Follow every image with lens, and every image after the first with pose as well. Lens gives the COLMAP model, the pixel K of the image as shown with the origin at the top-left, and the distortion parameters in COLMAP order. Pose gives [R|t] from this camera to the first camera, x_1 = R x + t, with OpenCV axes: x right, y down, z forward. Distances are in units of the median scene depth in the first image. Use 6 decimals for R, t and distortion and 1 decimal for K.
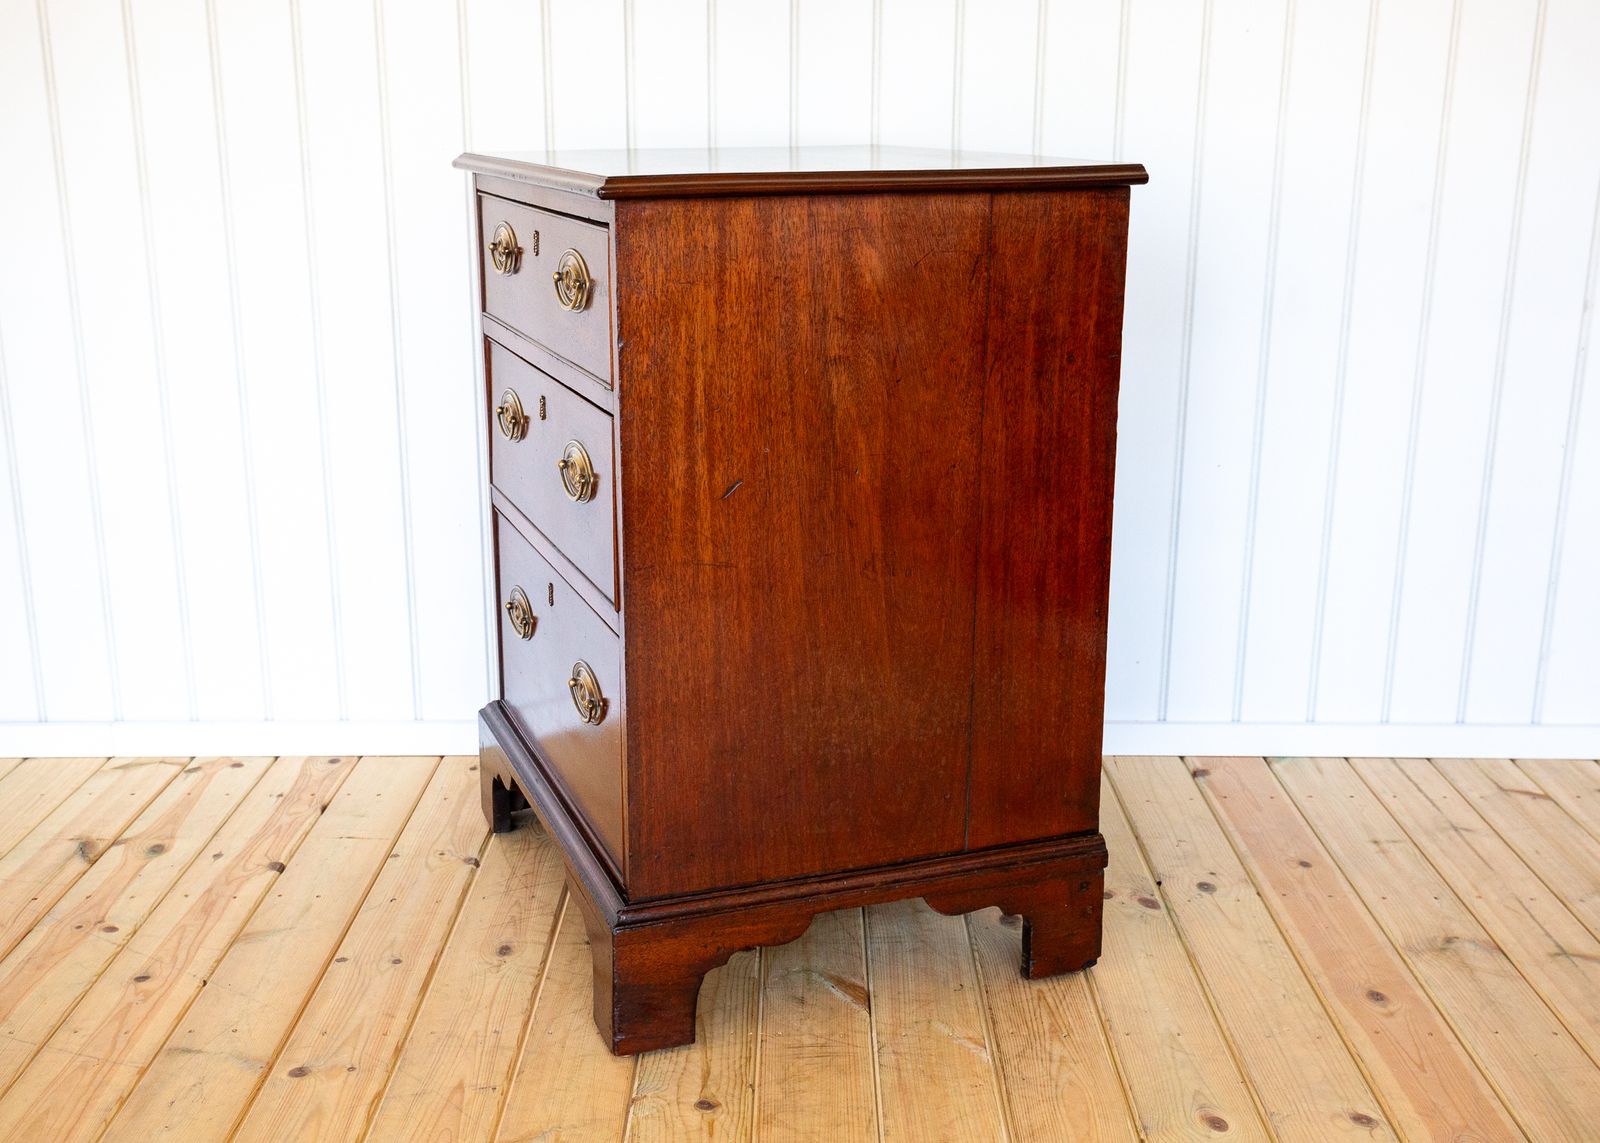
lens RADIAL K [[1762.5, 0, 802.4], [0, 1762.5, 584.0], [0, 0, 1]] dist [0.044570, 0.000000]
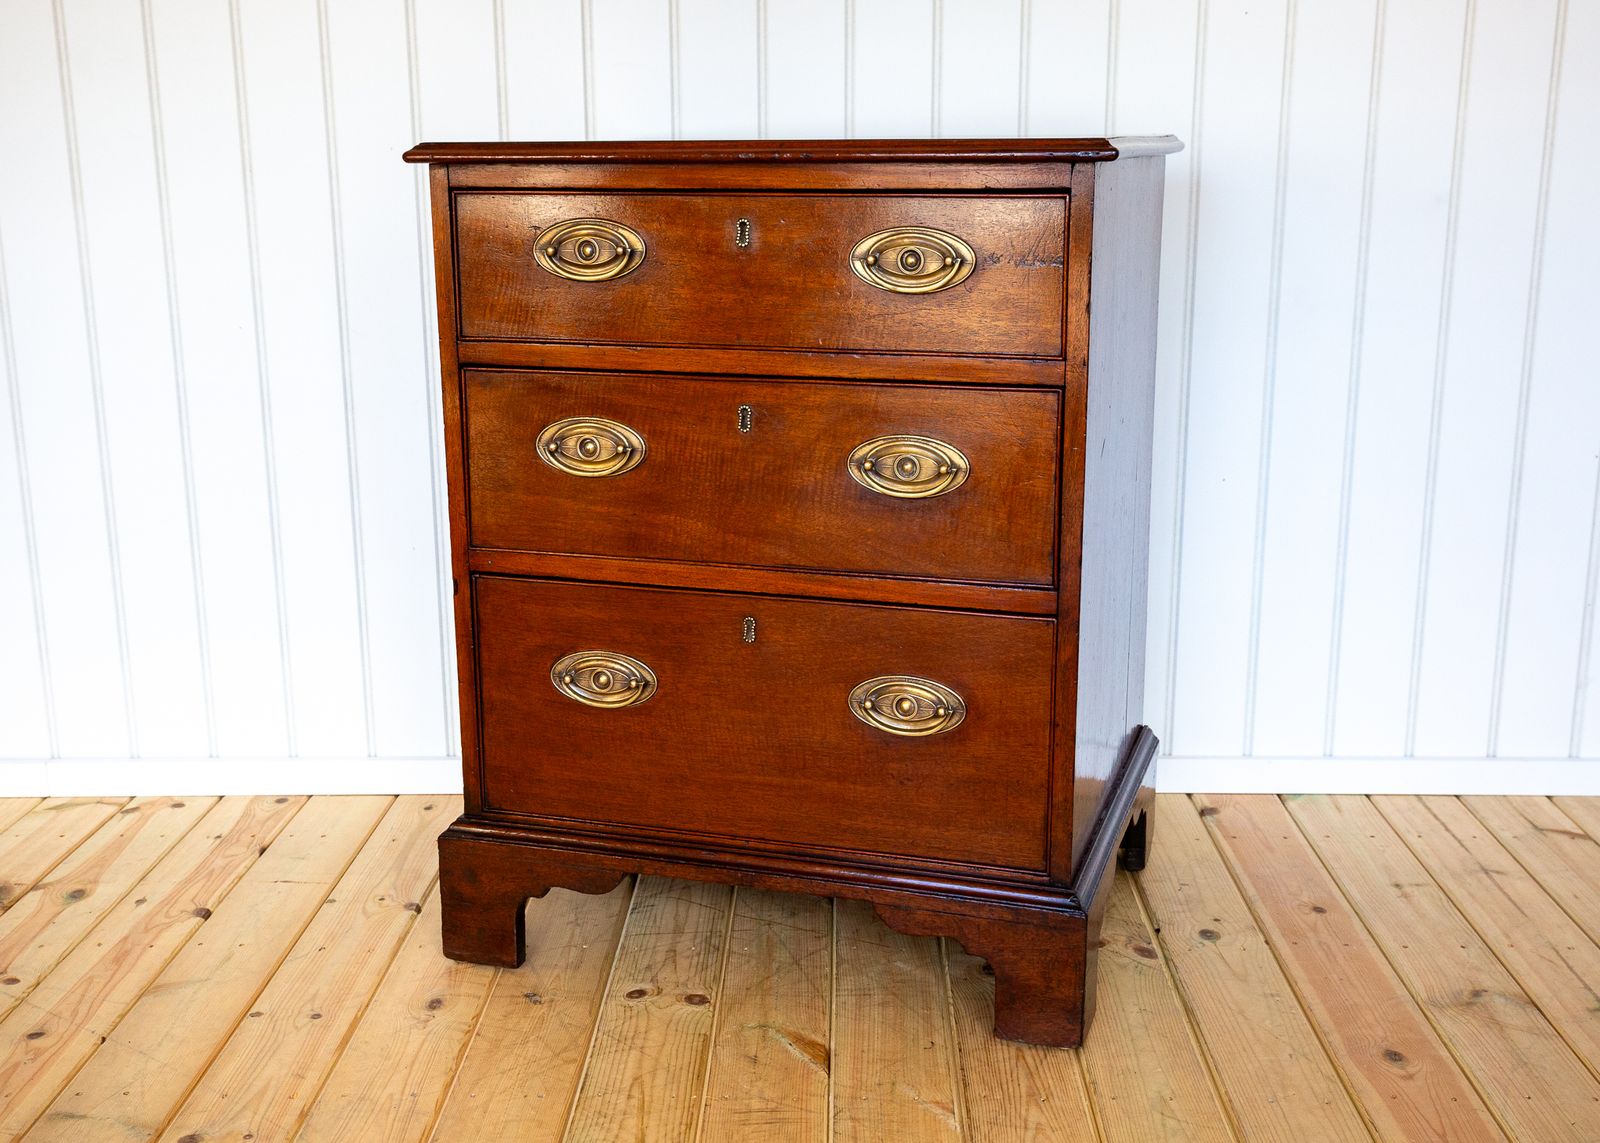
lens RADIAL K [[1762.5, 0, 801.9], [0, 1762.5, 576.8], [0, 0, 1]] dist [0.044570, 0.000000]
pose [[0.999709, -0.004829, -0.023634, 0.042925], [0.004056, 0.999459, -0.032646, 0.016660], [0.023779, 0.032540, 0.999188, 0.080219]]
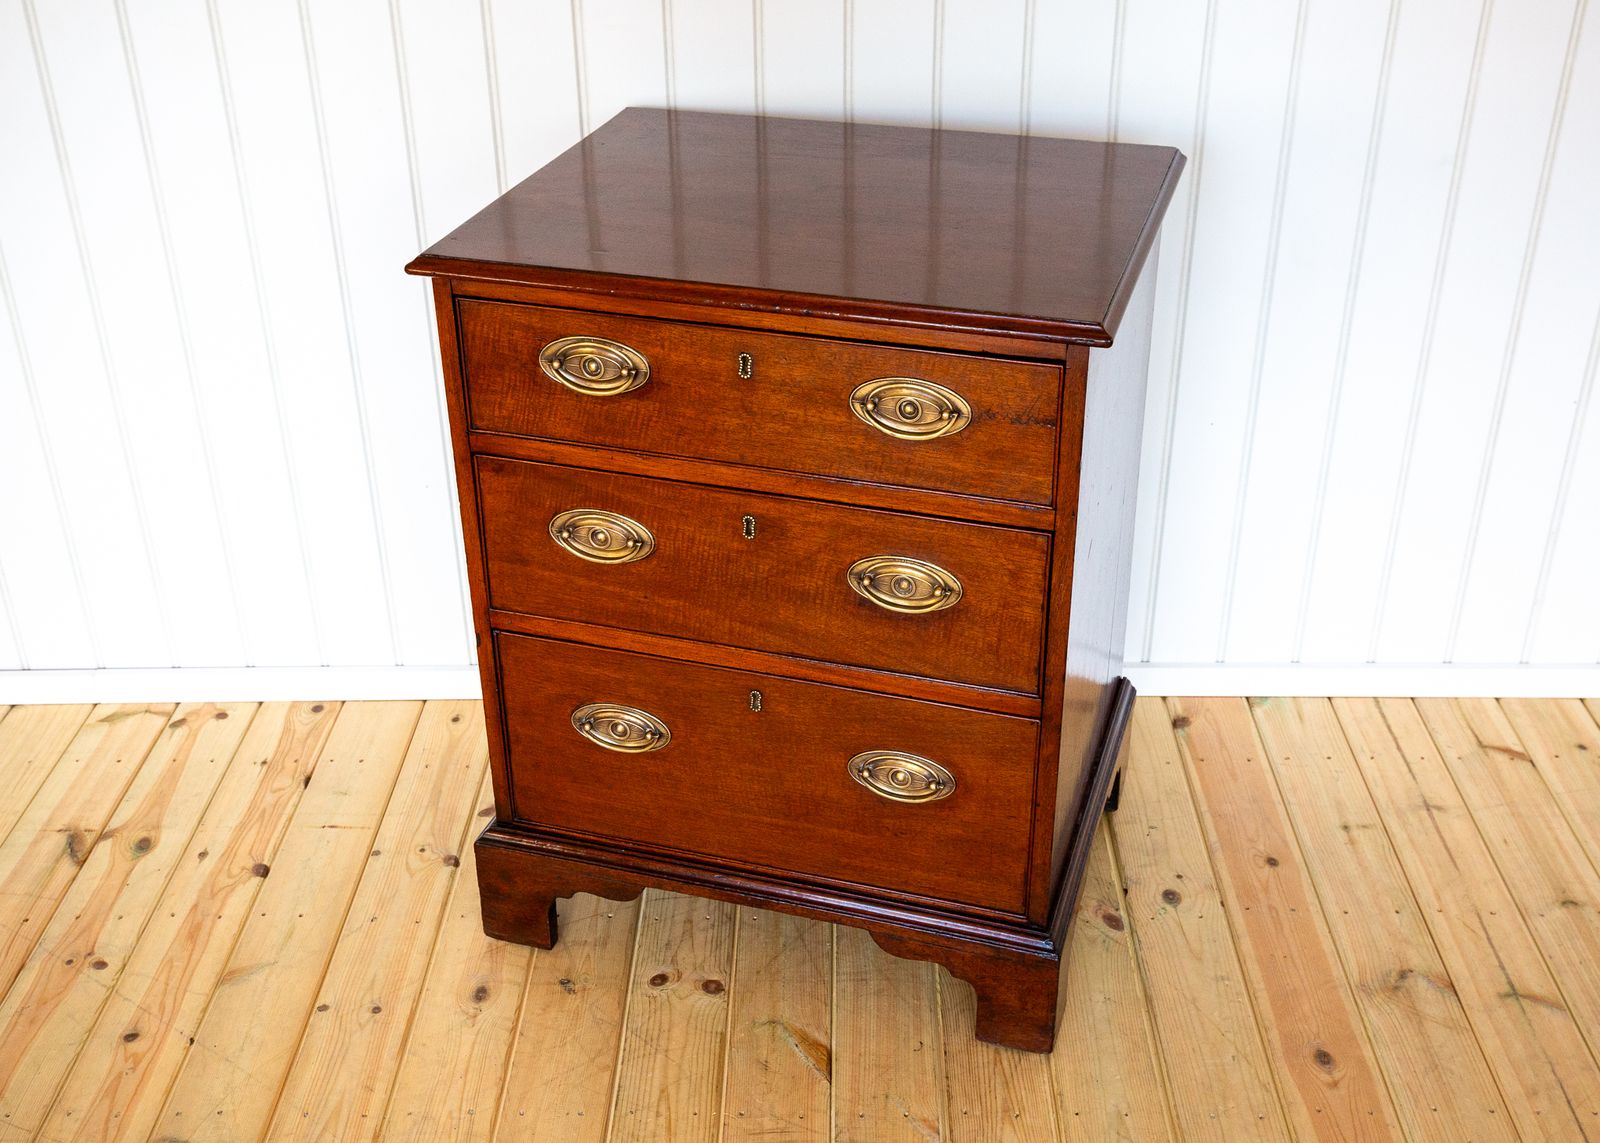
lens RADIAL K [[1762.5, 0, 811.0], [0, 1762.5, 563.5], [0, 0, 1]] dist [0.044570, 0.000000]
pose [[0.999837, -0.005163, -0.017316, 0.042273], [0.009153, 0.970985, 0.238965, -0.274486], [0.015580, -0.239085, 0.970874, 0.059630]]
